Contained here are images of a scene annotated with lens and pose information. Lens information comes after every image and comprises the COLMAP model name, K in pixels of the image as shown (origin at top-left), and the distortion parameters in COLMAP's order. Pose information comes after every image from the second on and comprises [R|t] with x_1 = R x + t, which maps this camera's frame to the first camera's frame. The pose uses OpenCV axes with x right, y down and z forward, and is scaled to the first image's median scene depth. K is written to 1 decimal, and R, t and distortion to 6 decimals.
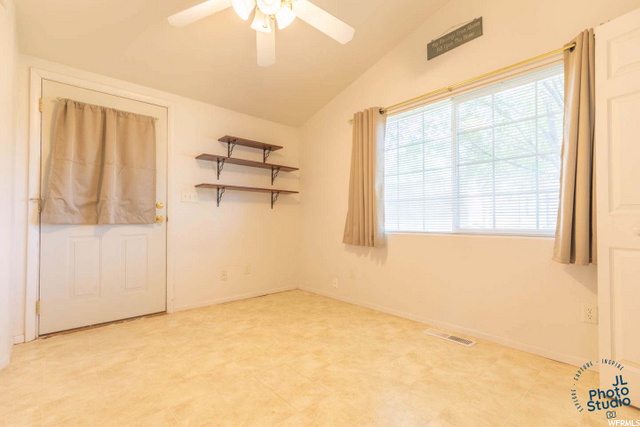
lens RADIAL K [[303.0, 0, 322.6], [0, 303.0, 215.6], [0, 0, 1]] dist [-0.015321, 0.000715]
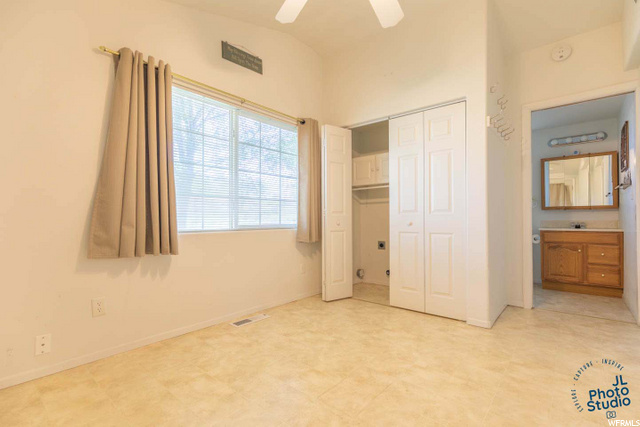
lens RADIAL K [[303.0, 0, 322.6], [0, 303.0, 215.6], [0, 0, 1]] dist [-0.015321, 0.000715]
pose [[-0.175415, 0.007551, 0.984466, -0.716939], [-0.015139, 0.999832, -0.010367, 0.012667], [-0.984378, -0.016722, -0.175271, 0.878351]]
